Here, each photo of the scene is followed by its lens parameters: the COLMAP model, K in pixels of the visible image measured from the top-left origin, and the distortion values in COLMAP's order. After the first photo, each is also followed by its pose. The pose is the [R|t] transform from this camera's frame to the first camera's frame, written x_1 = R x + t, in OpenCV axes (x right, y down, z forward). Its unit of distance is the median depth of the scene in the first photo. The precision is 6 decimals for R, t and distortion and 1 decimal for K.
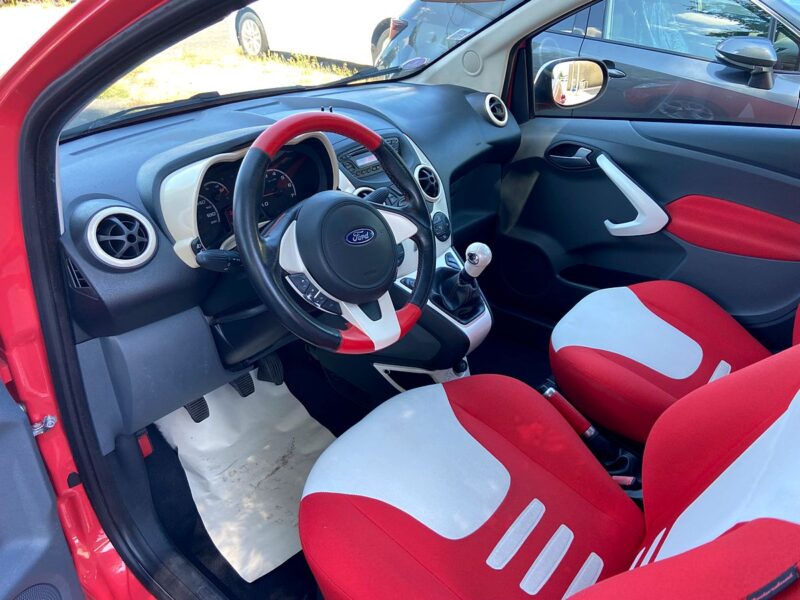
lens RADIAL K [[608.9, 0, 412.1], [0, 608.9, 300.0], [0, 0, 1]] dist [0.100929, -0.128717]
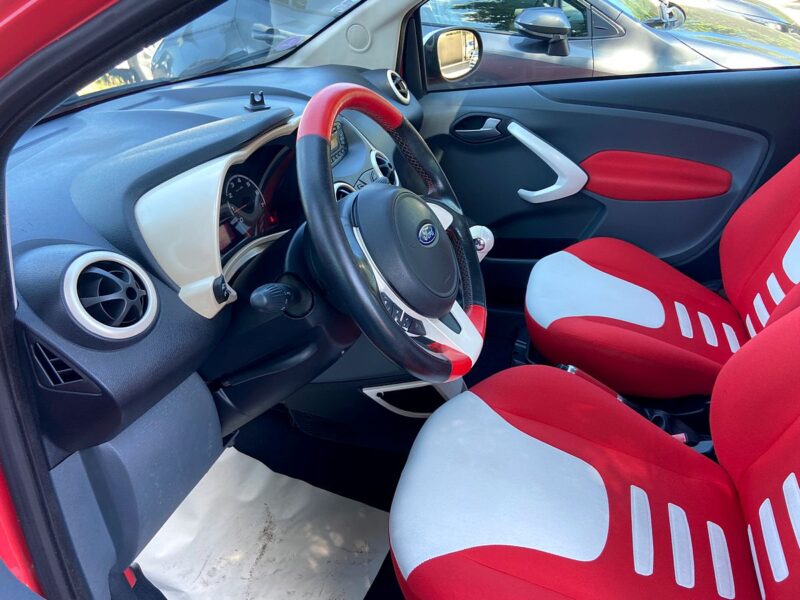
lens RADIAL K [[608.9, 0, 412.1], [0, 608.9, 300.0], [0, 0, 1]] dist [0.100929, -0.128717]
pose [[0.920998, -0.204817, 0.331380, -0.224441], [0.203584, 0.978287, 0.038836, -0.032019], [-0.332139, 0.031696, 0.942698, 0.148504]]
